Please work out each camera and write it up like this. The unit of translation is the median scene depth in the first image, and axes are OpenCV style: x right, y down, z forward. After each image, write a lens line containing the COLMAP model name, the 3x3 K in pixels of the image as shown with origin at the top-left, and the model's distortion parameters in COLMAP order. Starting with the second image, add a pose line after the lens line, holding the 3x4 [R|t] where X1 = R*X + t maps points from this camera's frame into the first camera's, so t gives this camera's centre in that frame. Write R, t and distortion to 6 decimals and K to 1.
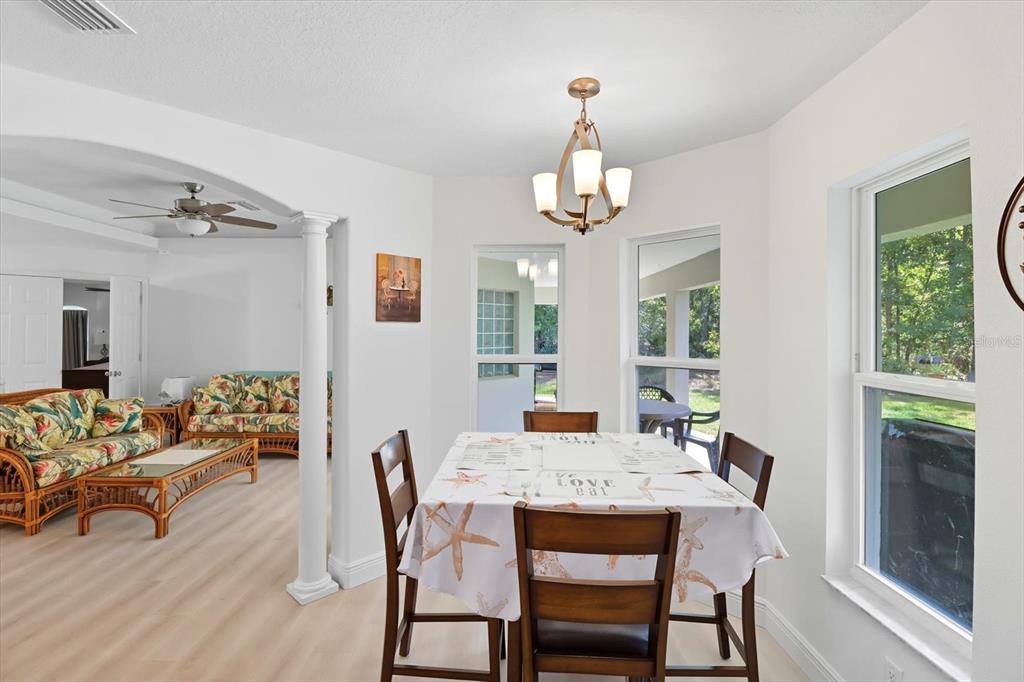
lens RADIAL K [[476.3, 0, 513.3], [0, 476.3, 330.7], [0, 0, 1]] dist [-0.000351, -0.000274]
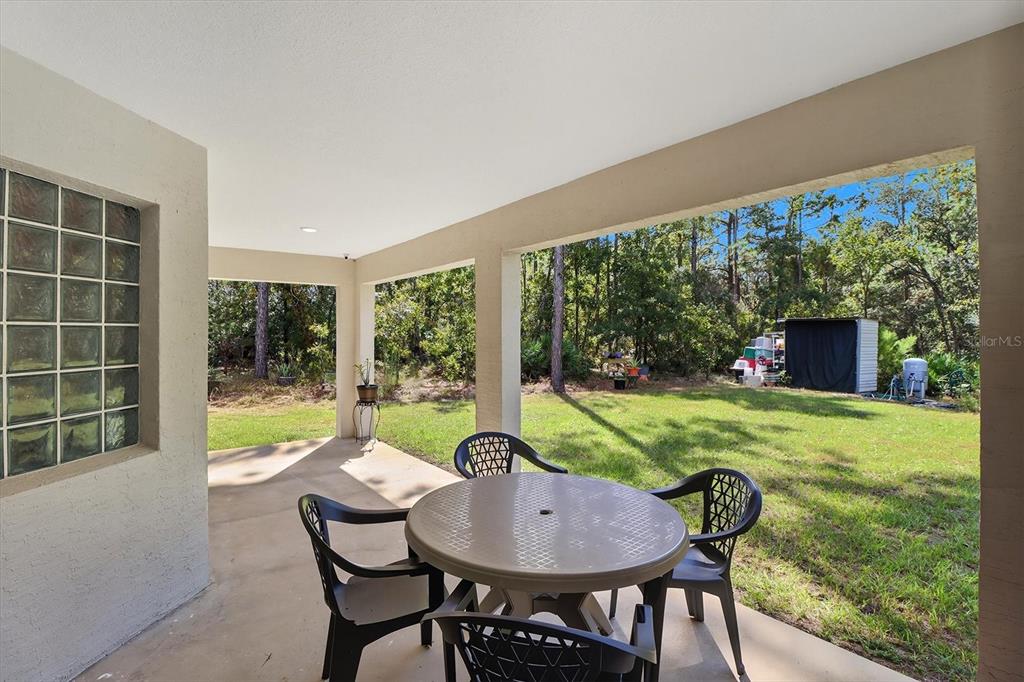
lens RADIAL K [[476.3, 0, 513.3], [0, 476.3, 330.7], [0, 0, 1]] dist [-0.000351, -0.000274]
pose [[0.782755, -0.000067, 0.622331, -0.002197], [-0.000423, 1.000000, 0.000640, 0.008783], [-0.622330, -0.000764, 0.782754, 0.540574]]
